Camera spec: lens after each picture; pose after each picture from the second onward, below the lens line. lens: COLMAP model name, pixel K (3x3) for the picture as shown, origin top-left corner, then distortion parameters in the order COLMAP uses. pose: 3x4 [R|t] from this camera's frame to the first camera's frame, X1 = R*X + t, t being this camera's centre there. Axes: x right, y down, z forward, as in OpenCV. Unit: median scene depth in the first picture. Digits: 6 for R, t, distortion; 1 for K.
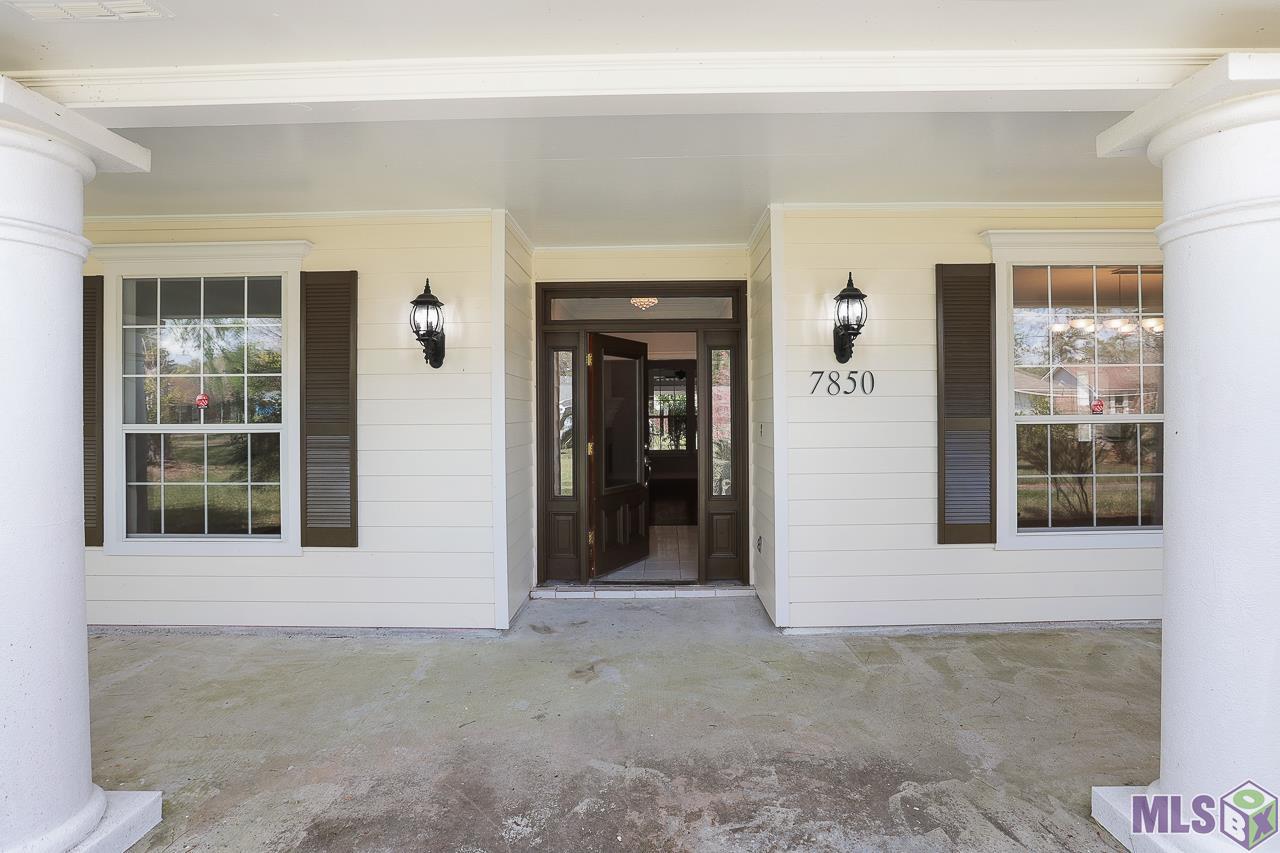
lens RADIAL K [[593.8, 0, 640.0], [0, 593.8, 426.5], [0, 0, 1]] dist [-0.068517, 0.025702]
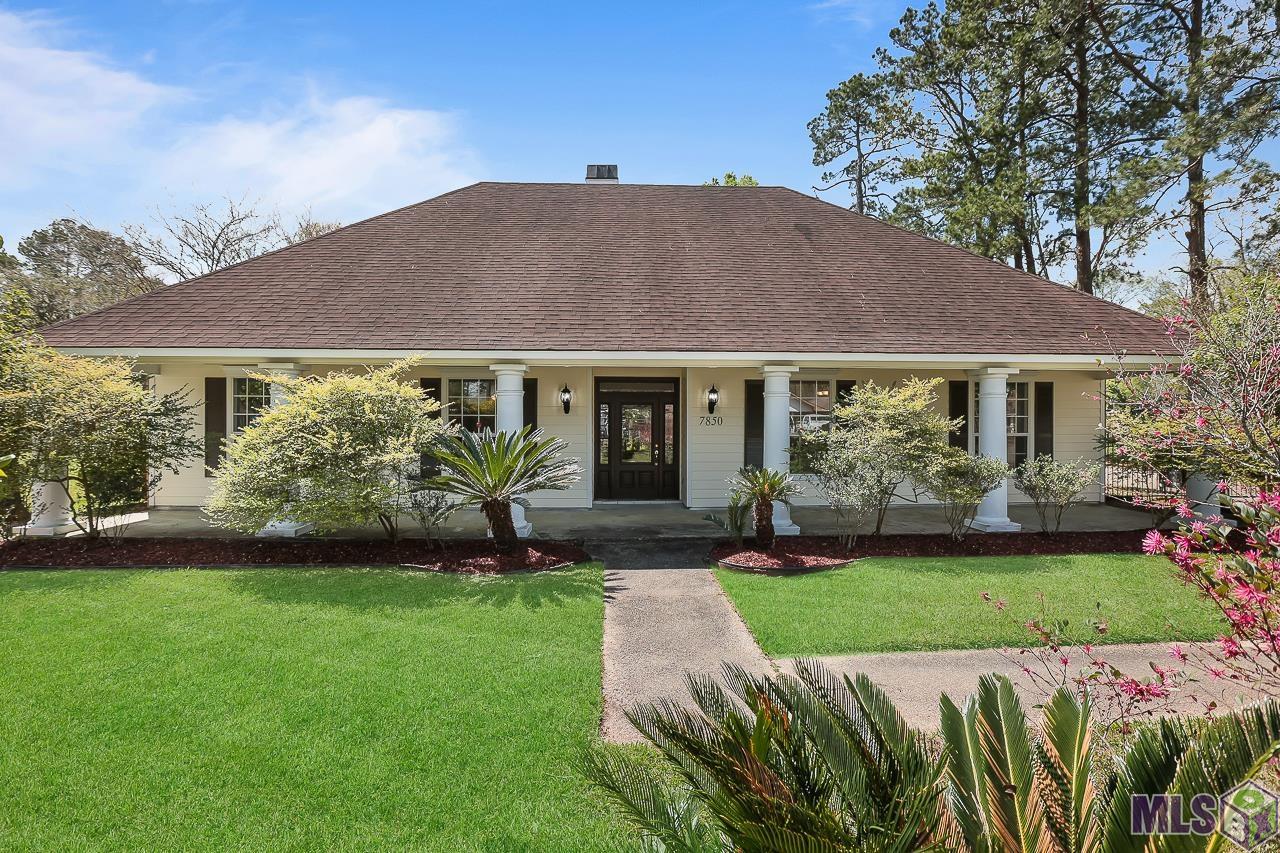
lens RADIAL K [[593.8, 0, 640.0], [0, 593.8, 426.5], [0, 0, 1]] dist [-0.068517, 0.025702]
pose [[0.996234, 0.006338, 0.086474, -0.248526], [-0.005324, 0.999914, -0.011944, -0.010471], [-0.086542, 0.011438, 0.996183, -1.830530]]
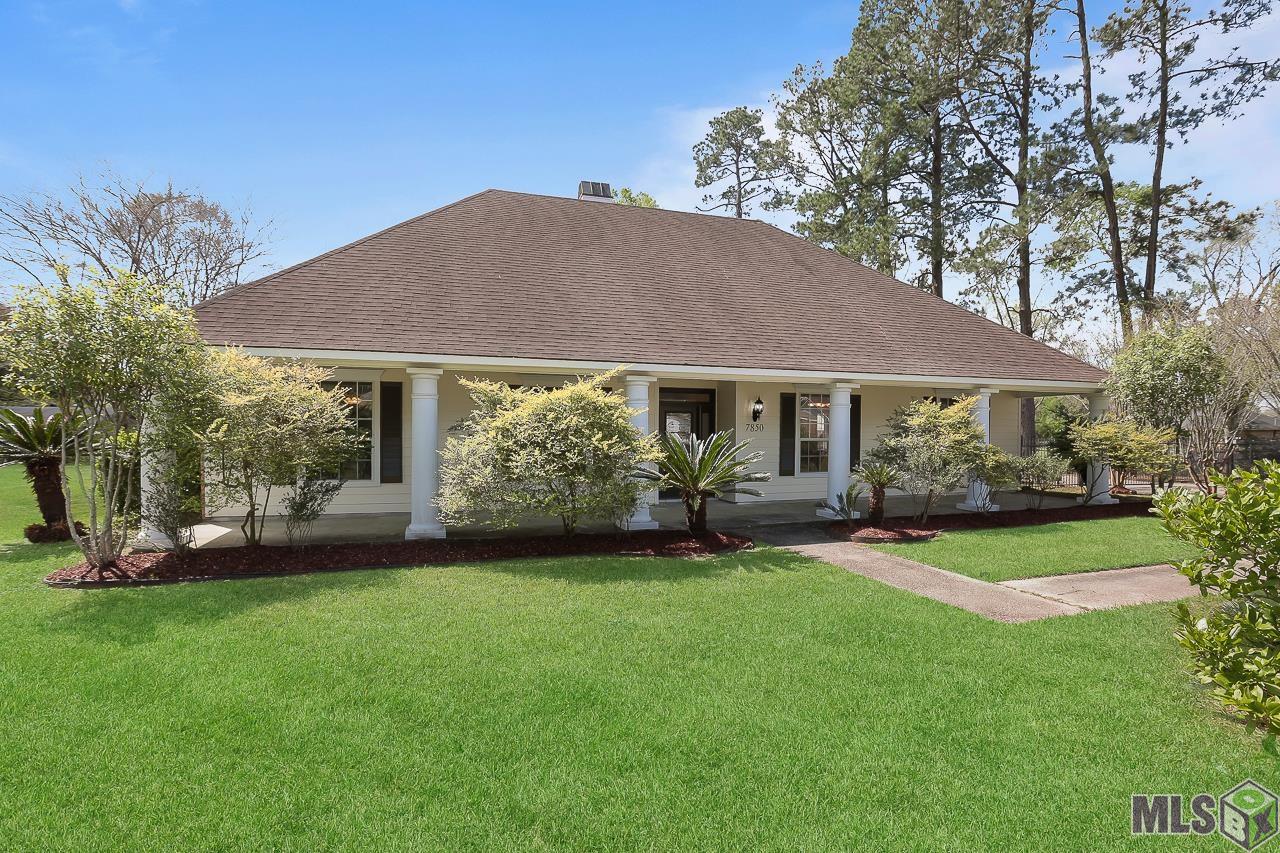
lens RADIAL K [[599.1, 0, 636.4], [0, 599.1, 445.4], [0, 0, 1]] dist [-0.054929, 0.027046]
pose [[0.937499, 0.001454, 0.347984, -1.467853], [-0.003709, 0.999976, 0.005815, 0.011310], [-0.347967, -0.006742, 0.937482, -1.945759]]
